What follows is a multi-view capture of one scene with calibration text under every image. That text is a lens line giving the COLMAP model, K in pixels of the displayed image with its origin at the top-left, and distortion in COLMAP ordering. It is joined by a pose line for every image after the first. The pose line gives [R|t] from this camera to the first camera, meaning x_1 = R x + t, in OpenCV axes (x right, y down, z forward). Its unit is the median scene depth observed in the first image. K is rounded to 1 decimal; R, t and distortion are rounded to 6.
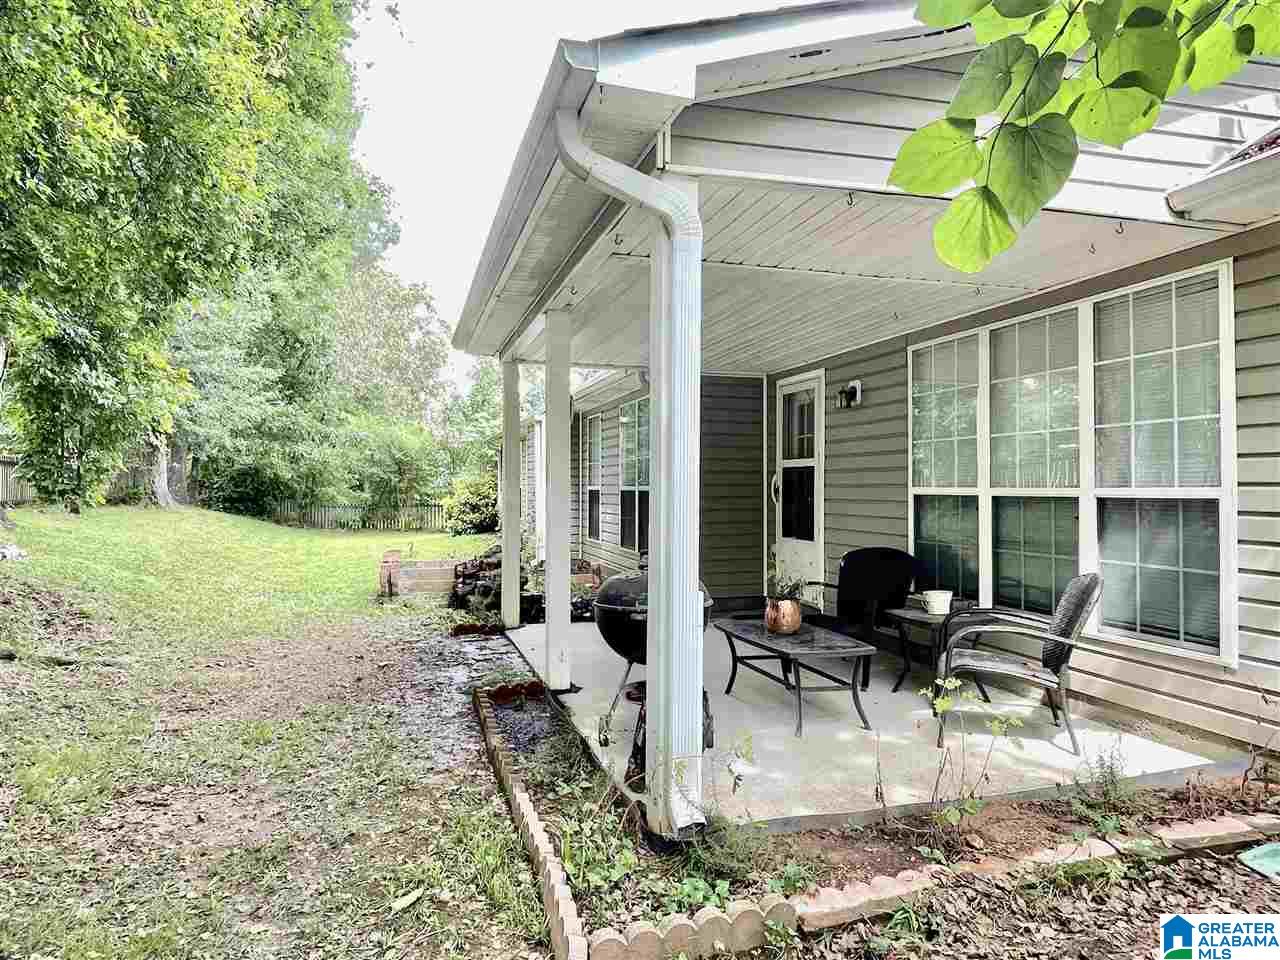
lens RADIAL K [[820.1, 0, 629.5], [0, 820.1, 475.2], [0, 0, 1]] dist [0.014484, -0.029169]
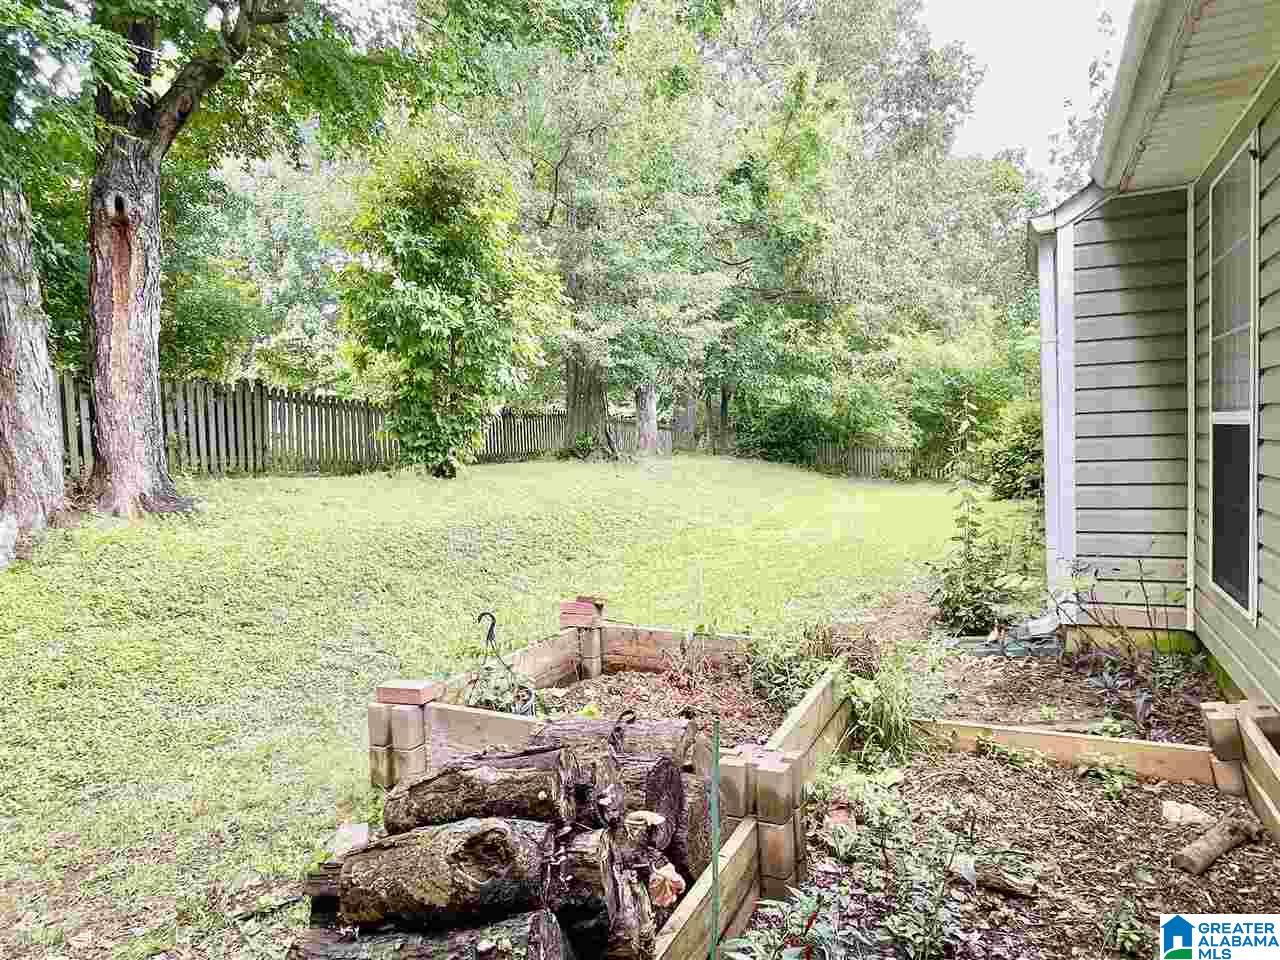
lens RADIAL K [[820.1, 0, 629.5], [0, 820.1, 475.2], [0, 0, 1]] dist [0.014484, -0.029169]
pose [[0.745509, 0.006375, -0.666465, -0.011230], [0.044587, 0.997237, 0.059415, 0.011507], [0.665002, -0.074010, 0.743165, 0.829151]]
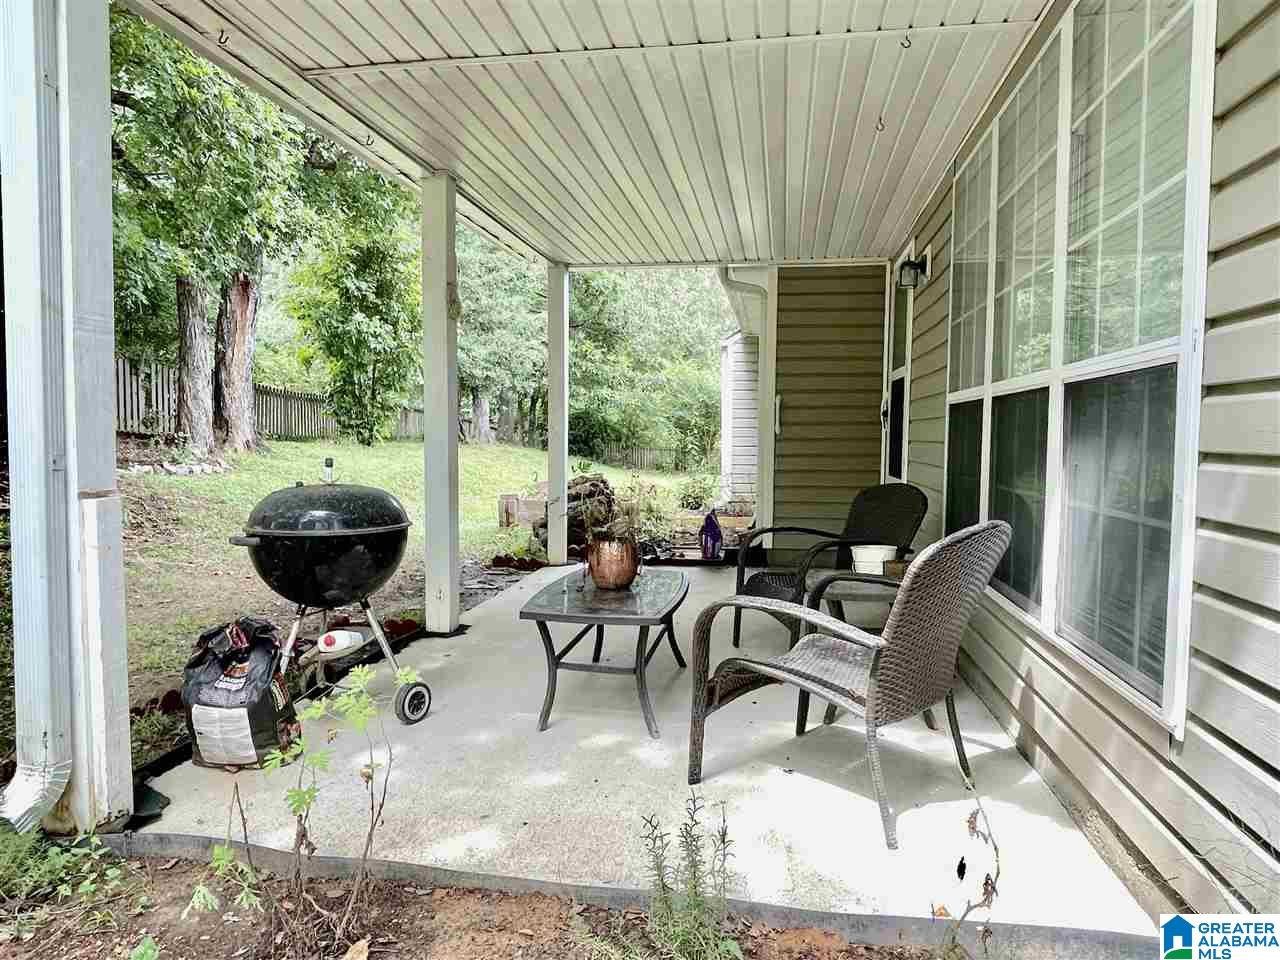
lens RADIAL K [[820.1, 0, 629.5], [0, 820.1, 475.2], [0, 0, 1]] dist [0.014484, -0.029169]
pose [[0.896892, 0.029516, -0.441263, 0.267881], [-0.002517, 0.998095, 0.061646, 0.026251], [0.442242, -0.054179, 0.895258, 0.192144]]
